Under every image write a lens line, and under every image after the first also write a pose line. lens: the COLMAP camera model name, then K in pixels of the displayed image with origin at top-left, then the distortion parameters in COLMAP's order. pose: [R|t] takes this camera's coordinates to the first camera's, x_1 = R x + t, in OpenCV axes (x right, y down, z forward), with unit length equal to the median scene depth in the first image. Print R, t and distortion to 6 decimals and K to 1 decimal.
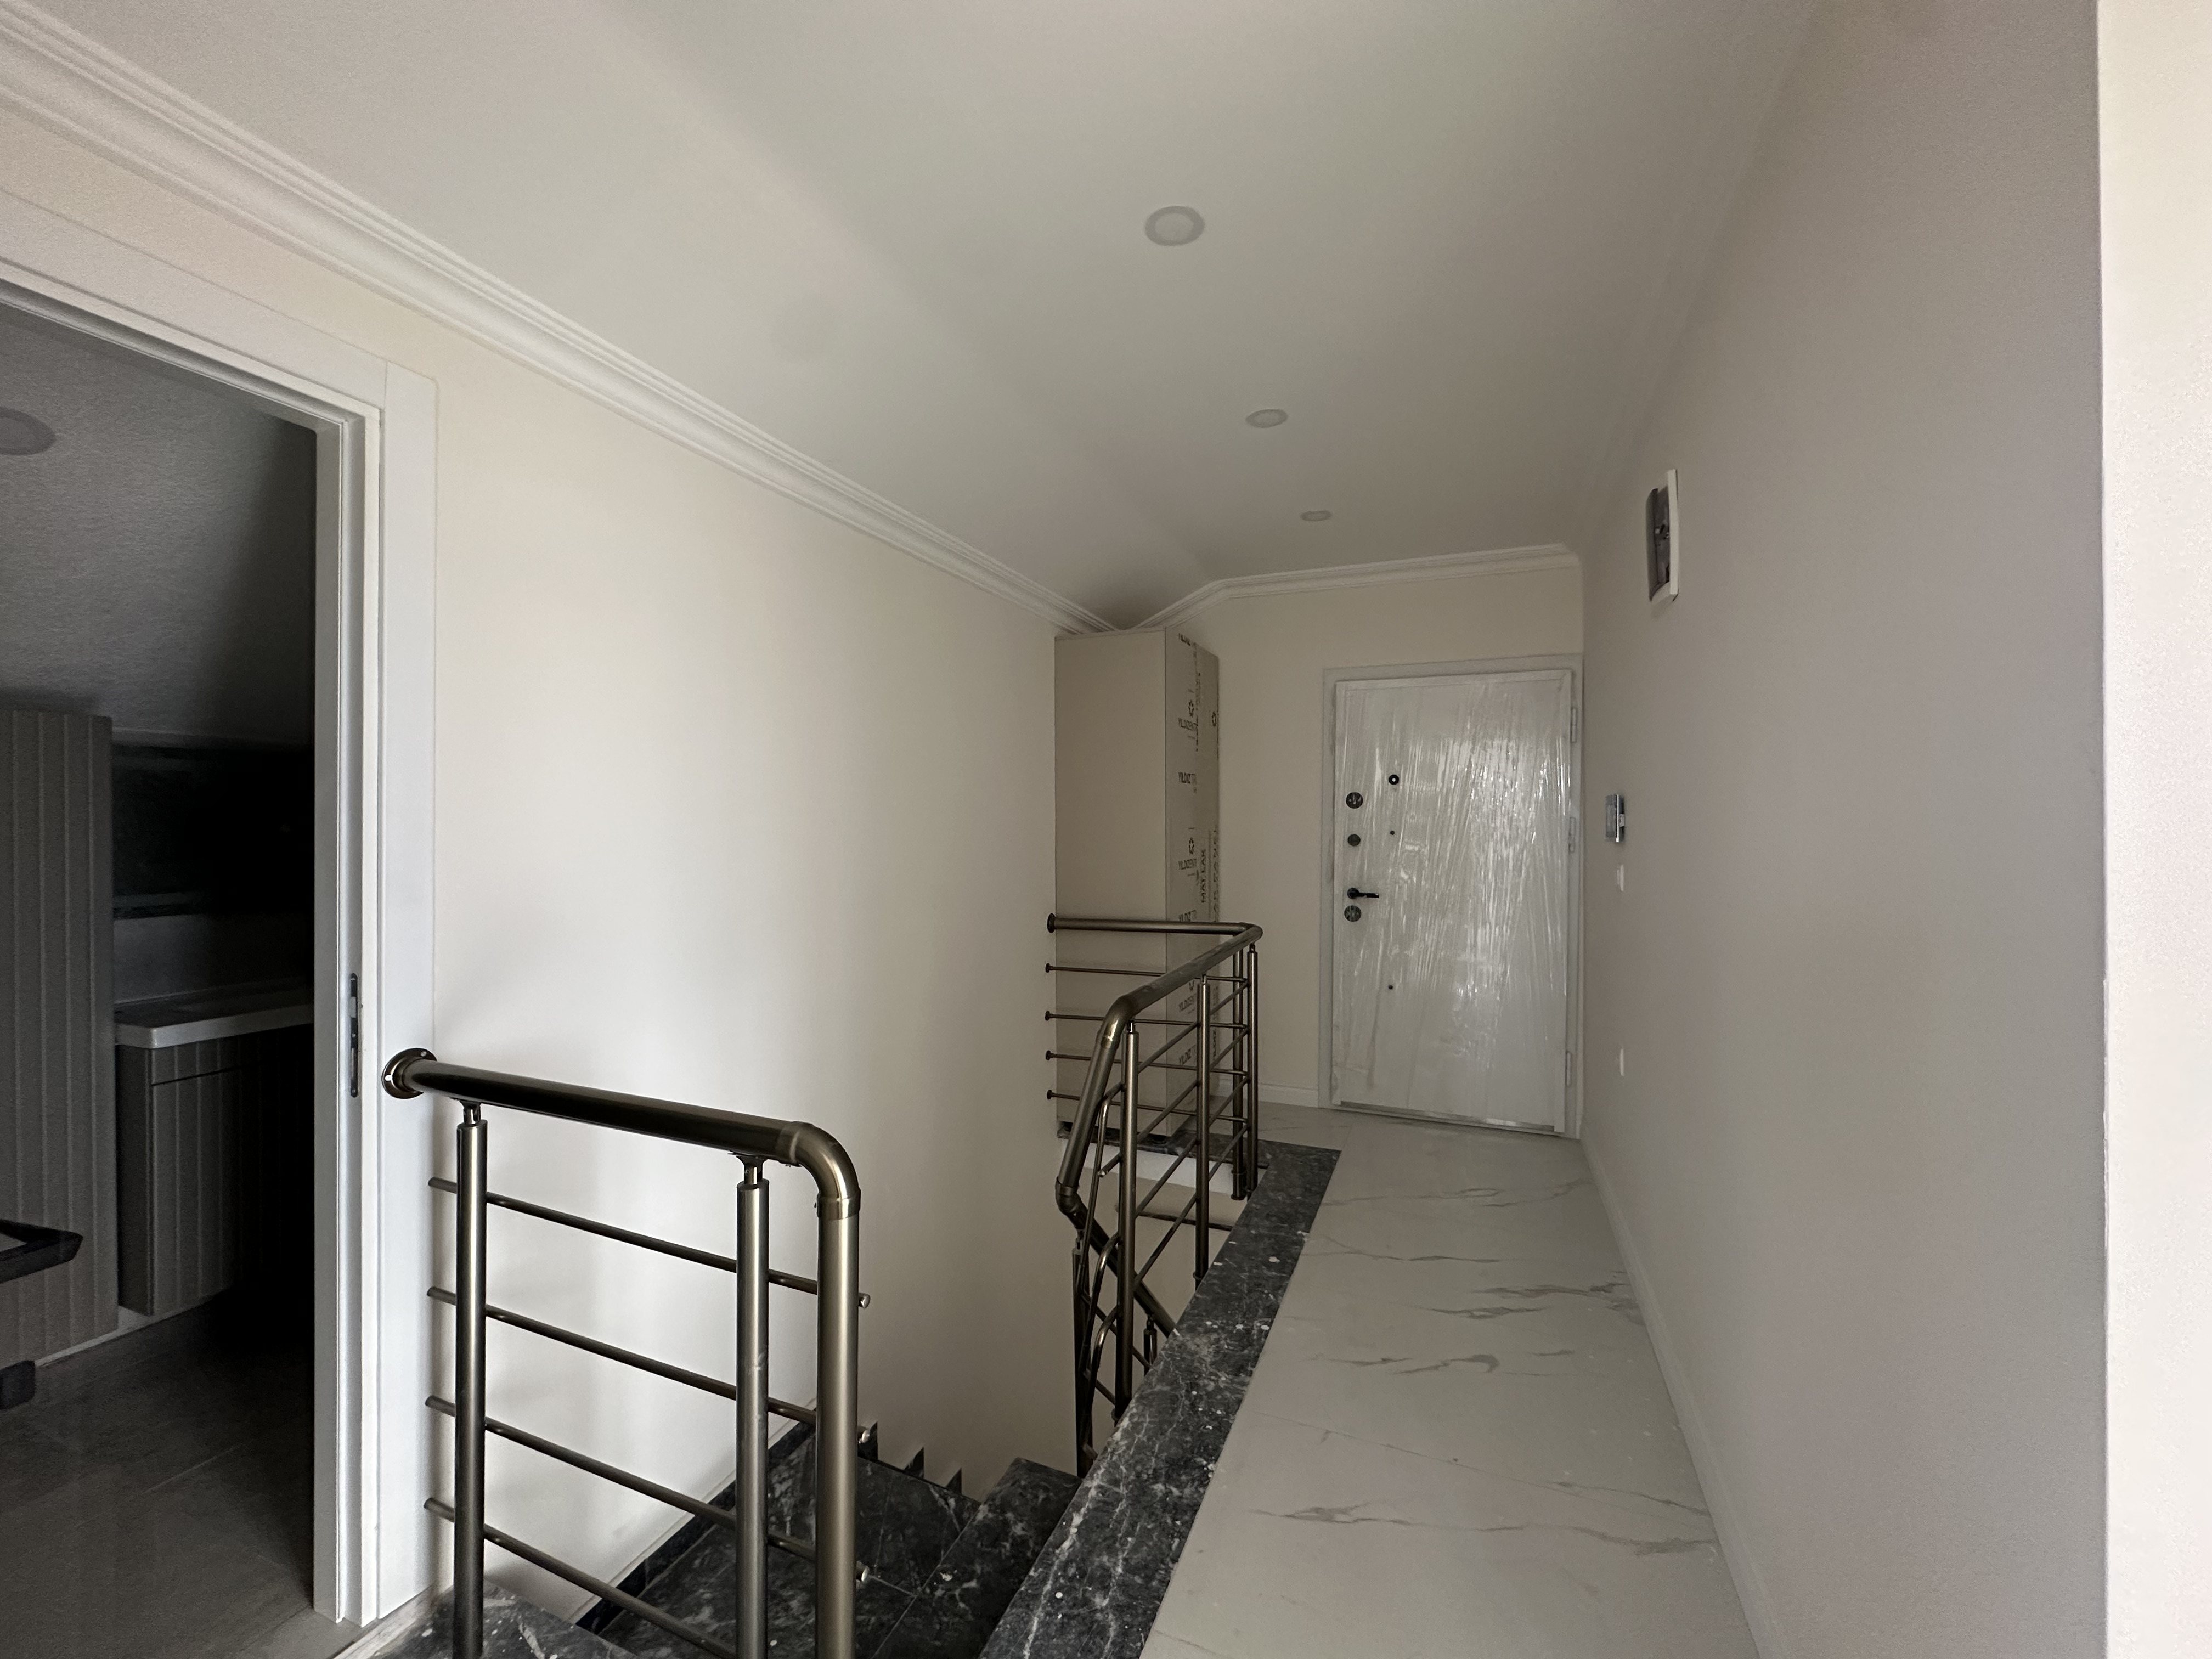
lens RADIAL K [[880.9, 0, 1103.7], [0, 880.9, 829.6], [0, 0, 1]] dist [-0.003203, 0.000409]
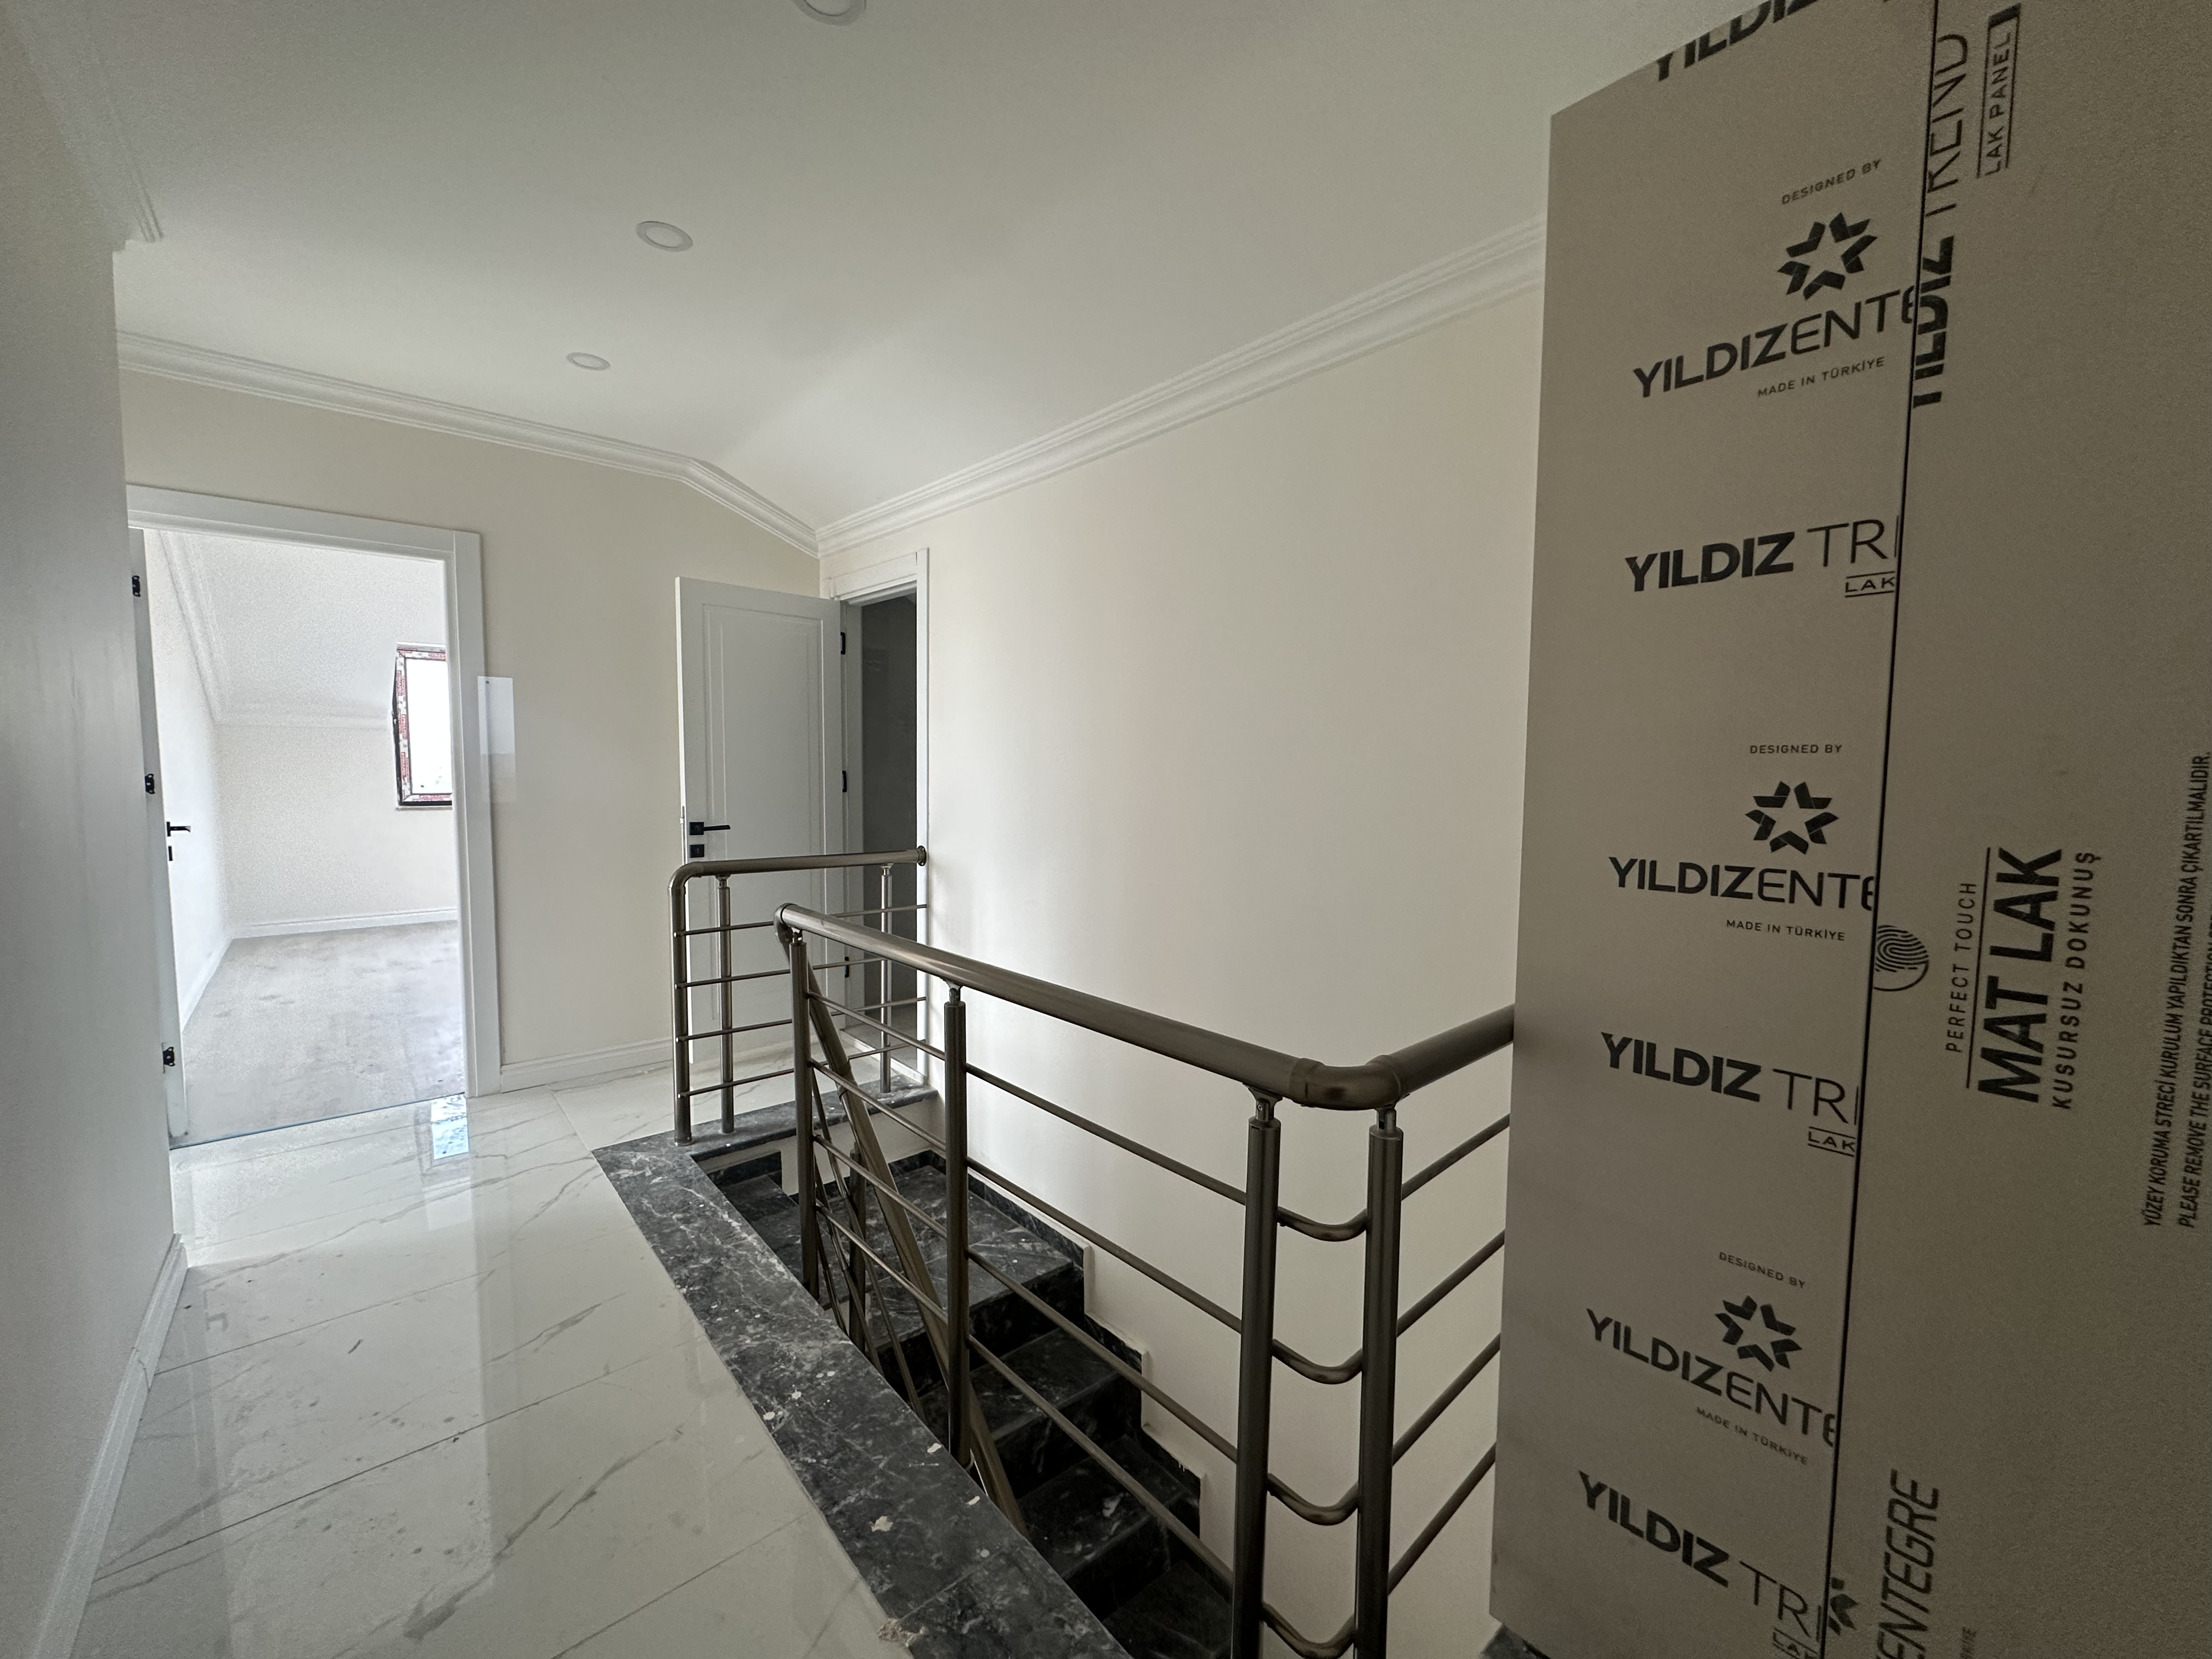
lens RADIAL K [[880.9, 0, 1103.7], [0, 880.9, 829.6], [0, 0, 1]] dist [-0.003203, 0.000409]
pose [[-0.446766, 0.065123, -0.892277, 0.741388], [-0.008924, 0.996973, 0.077232, 0.014161], [0.894606, 0.042467, -0.444833, 1.685368]]
